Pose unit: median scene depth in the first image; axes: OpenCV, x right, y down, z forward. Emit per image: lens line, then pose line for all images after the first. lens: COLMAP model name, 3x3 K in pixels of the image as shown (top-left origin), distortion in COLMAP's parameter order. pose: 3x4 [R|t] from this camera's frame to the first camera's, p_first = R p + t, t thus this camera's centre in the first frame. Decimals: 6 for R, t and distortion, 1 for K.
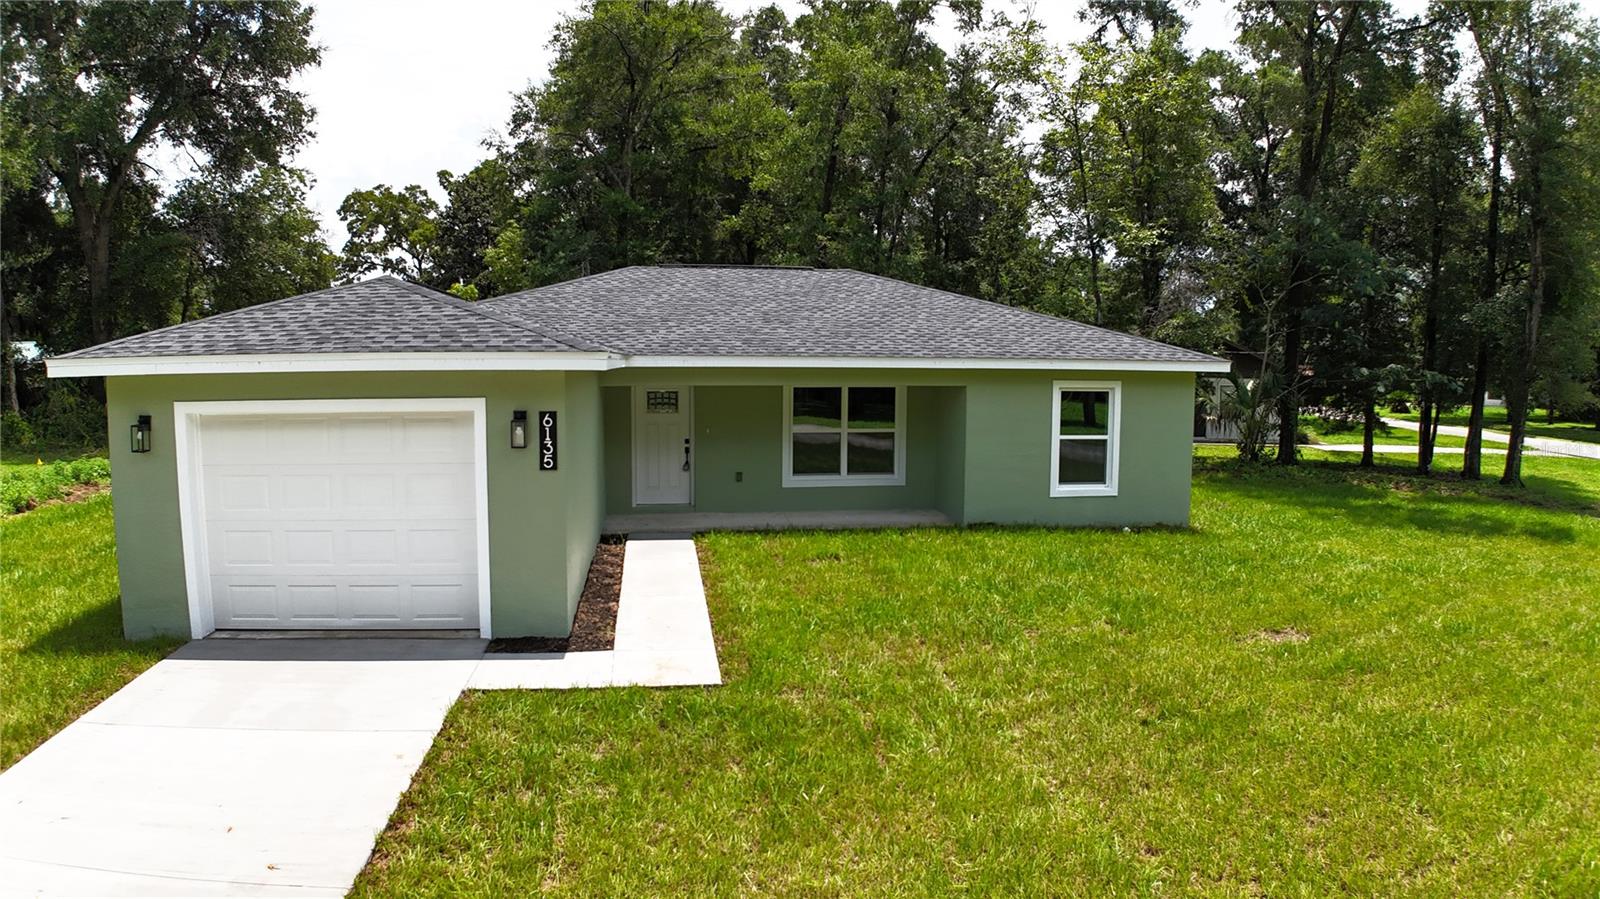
lens RADIAL K [[974.9, 0, 800.6], [0, 974.9, 455.8], [0, 0, 1]] dist [-0.179451, 0.017421]
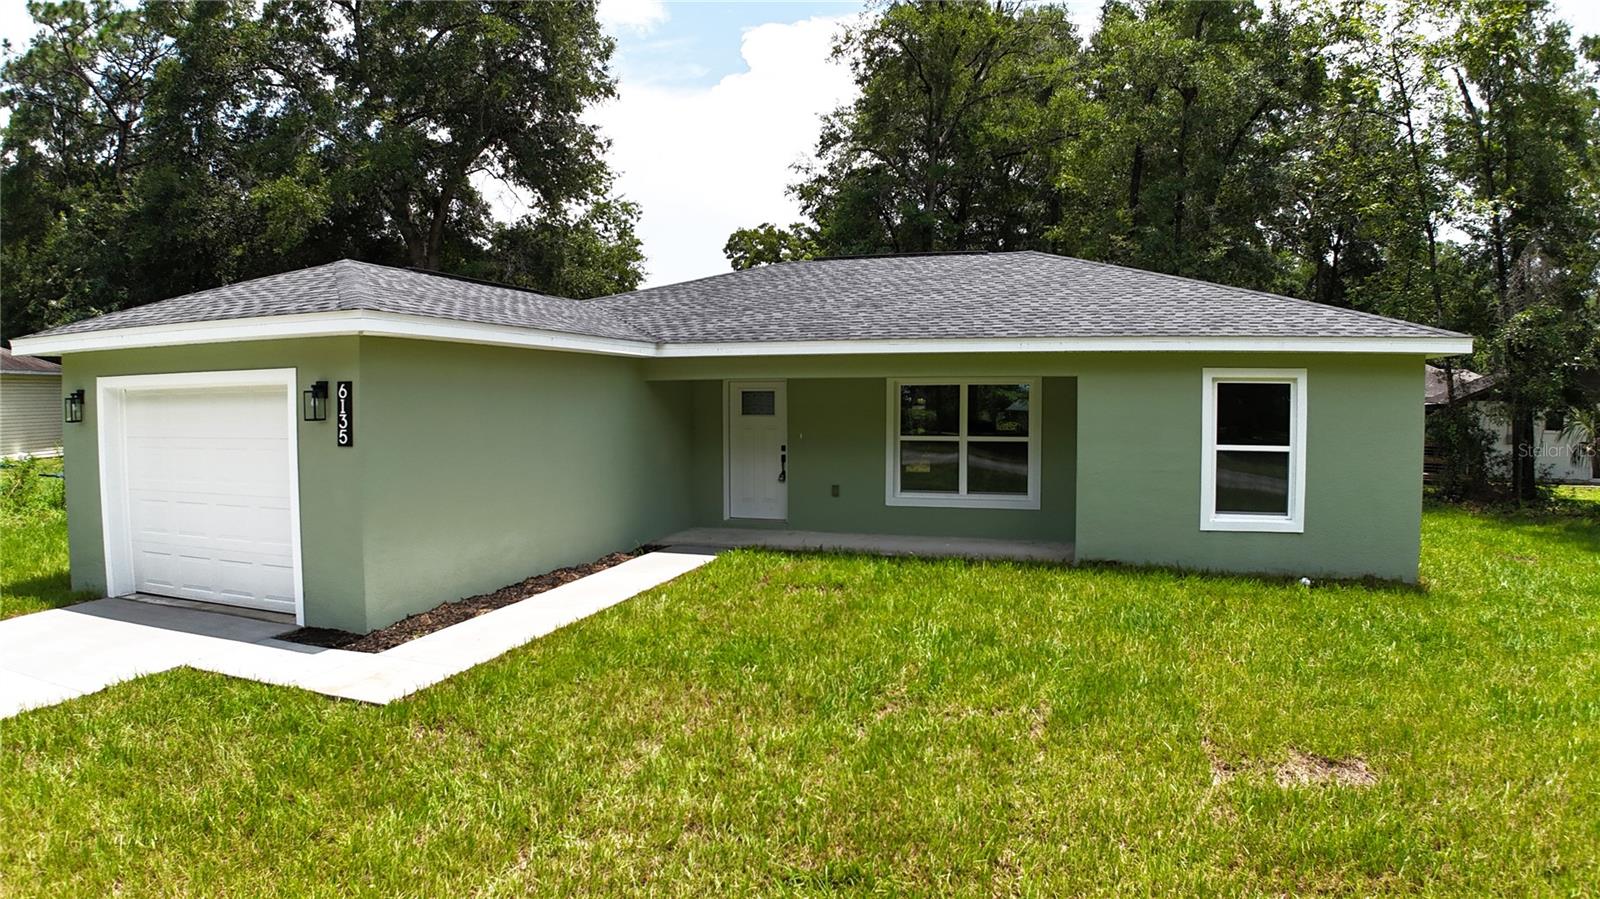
lens RADIAL K [[974.9, 0, 806.5], [0, 974.9, 454.4], [0, 0, 1]] dist [-0.179451, 0.017421]
pose [[0.900714, 0.017965, -0.434041, 0.282160], [-0.036945, 0.998693, -0.035330, 0.020758], [0.432839, 0.047858, 0.900200, 0.220546]]
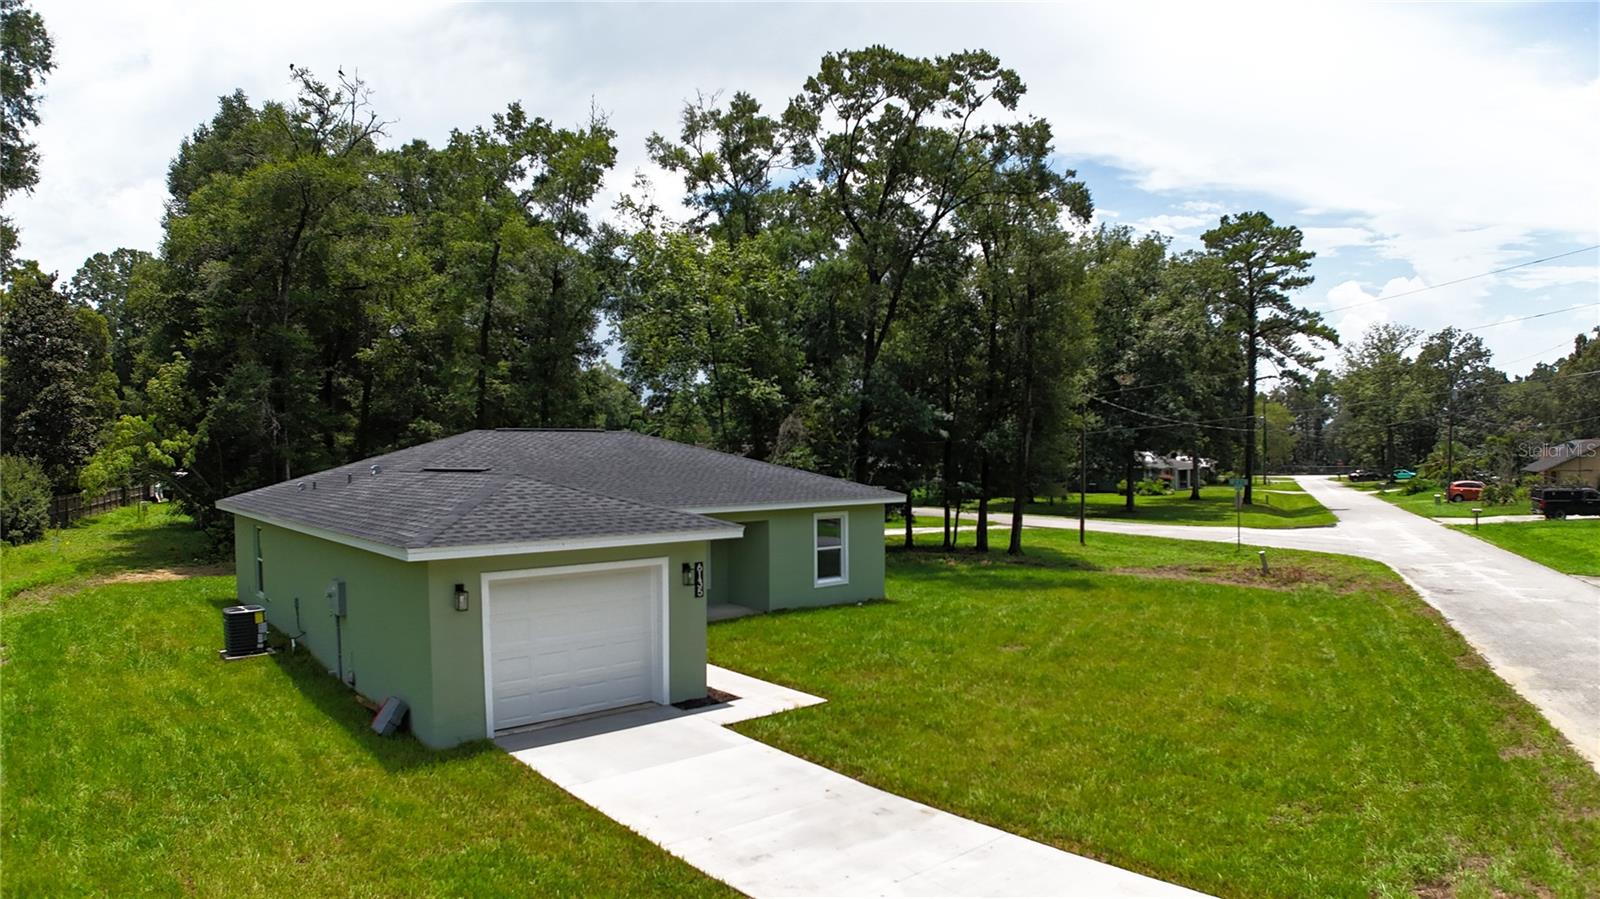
lens RADIAL K [[974.9, 0, 798.9], [0, 974.9, 458.3], [0, 0, 1]] dist [-0.179451, 0.017421]
pose [[0.839392, -0.016464, 0.543276, -0.567847], [0.065808, 0.995266, -0.071515, -0.051591], [-0.539527, 0.095781, 0.836502, -0.290211]]
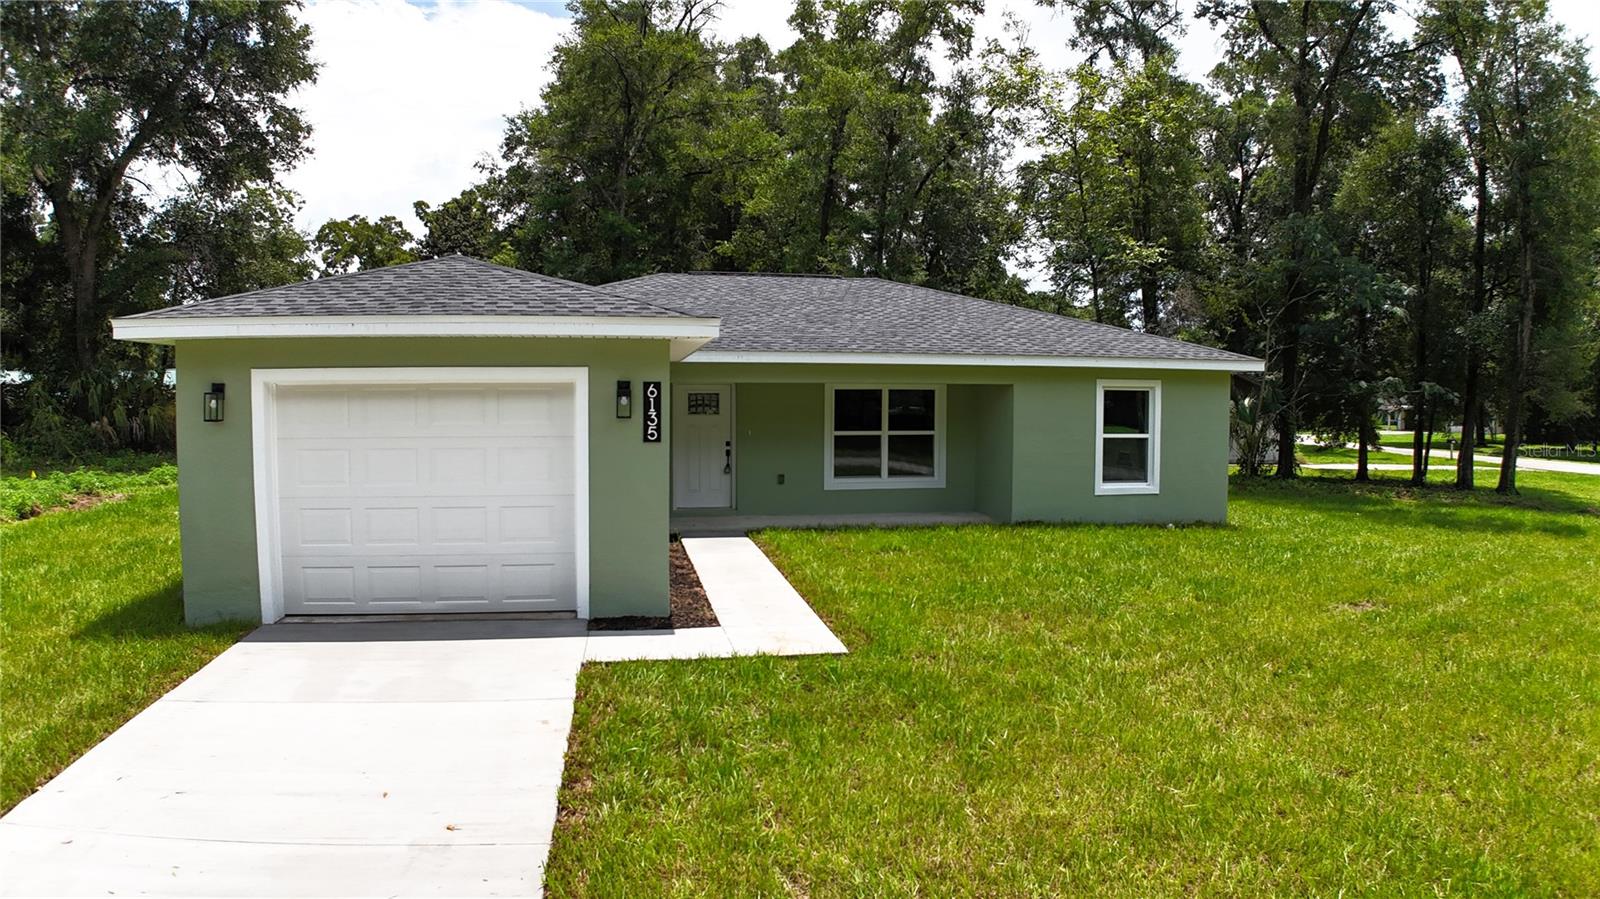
lens RADIAL K [[974.9, 0, 797.7], [0, 974.9, 456.0], [0, 0, 1]] dist [-0.179451, 0.017421]
pose [[0.999230, -0.004930, 0.038935, -0.084697], [0.006535, 0.999129, -0.041214, 0.038812], [-0.038698, 0.041436, 0.998391, 0.009392]]
